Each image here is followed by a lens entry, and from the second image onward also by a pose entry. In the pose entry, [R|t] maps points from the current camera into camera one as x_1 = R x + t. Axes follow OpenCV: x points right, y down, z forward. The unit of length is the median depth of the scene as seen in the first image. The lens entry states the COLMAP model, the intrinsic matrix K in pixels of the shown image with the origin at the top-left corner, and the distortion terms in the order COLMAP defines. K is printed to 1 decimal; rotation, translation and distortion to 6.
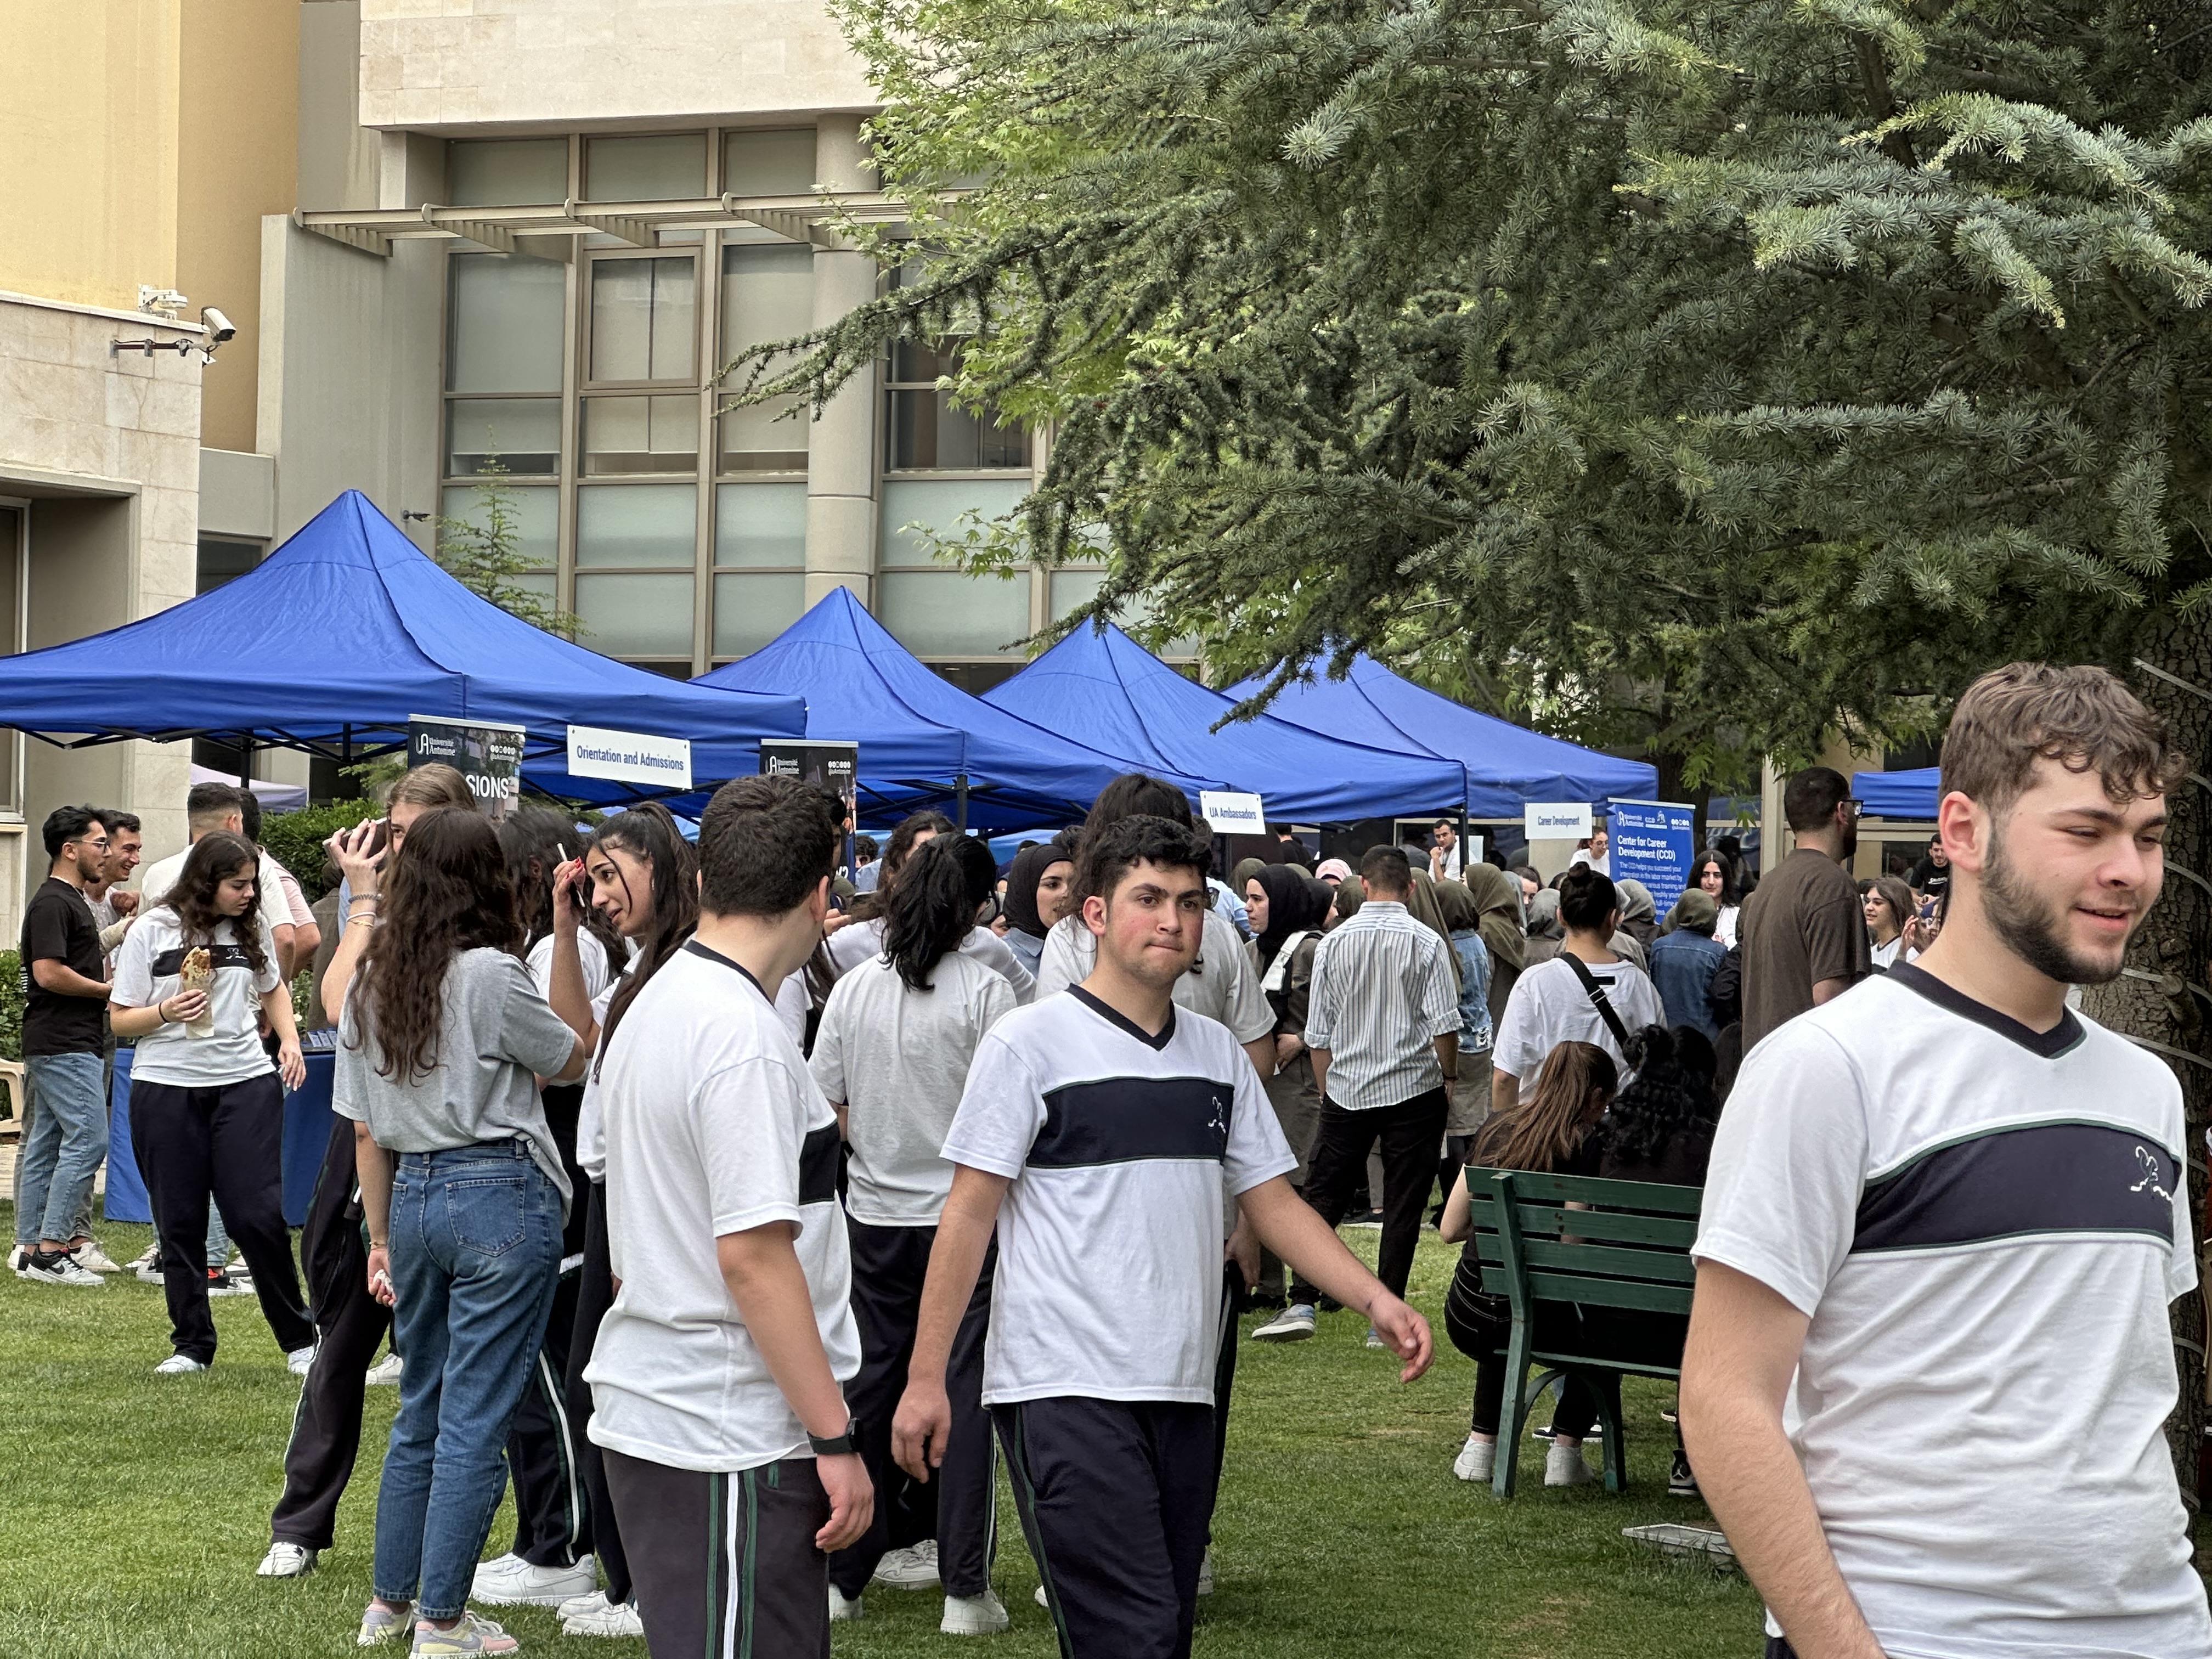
lens RADIAL K [[6329.2, 0, 1106.0], [0, 6329.2, 829.5], [0, 0, 1]] dist [-0.312296, 8.791450]
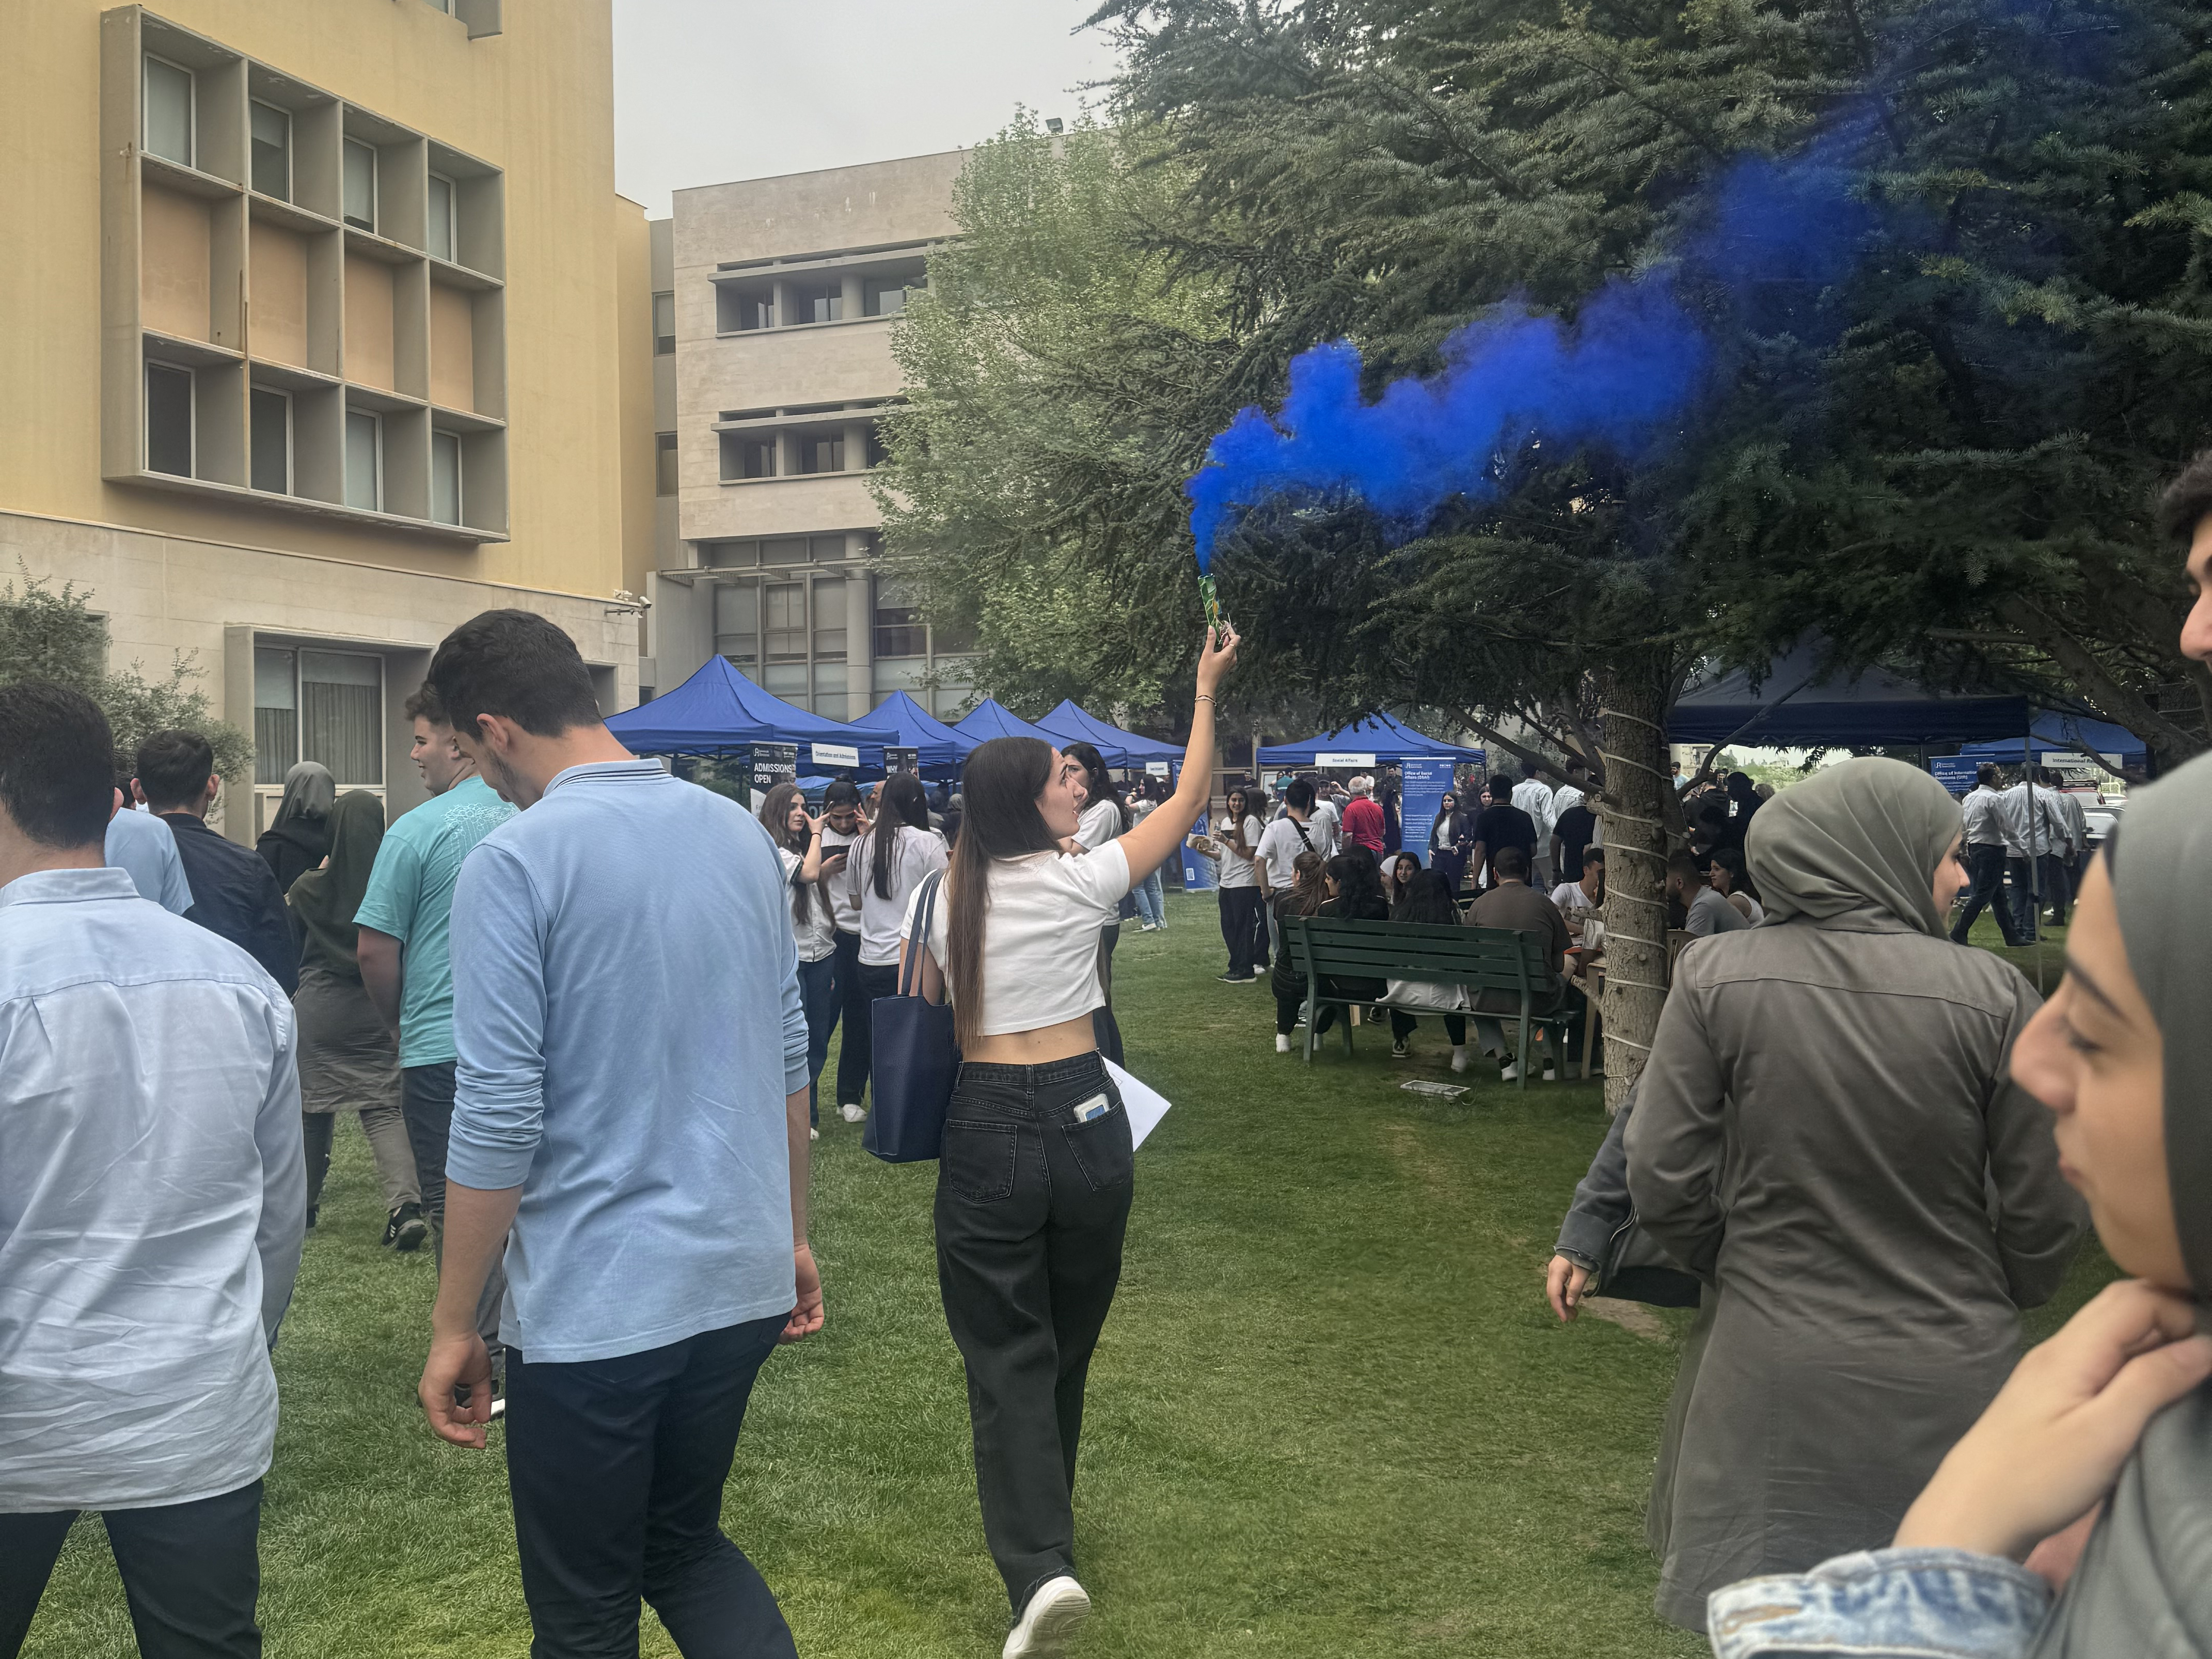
lens RADIAL K [[2078.7, 0, 1098.2], [0, 2078.7, 767.2], [0, 0, 1]] dist [0.145715, -0.357403]
pose [[0.995754, -0.037239, 0.084182, -0.035730], [0.037696, 0.999282, -0.003845, 0.000568], [-0.083979, 0.007002, 0.996443, 0.137956]]
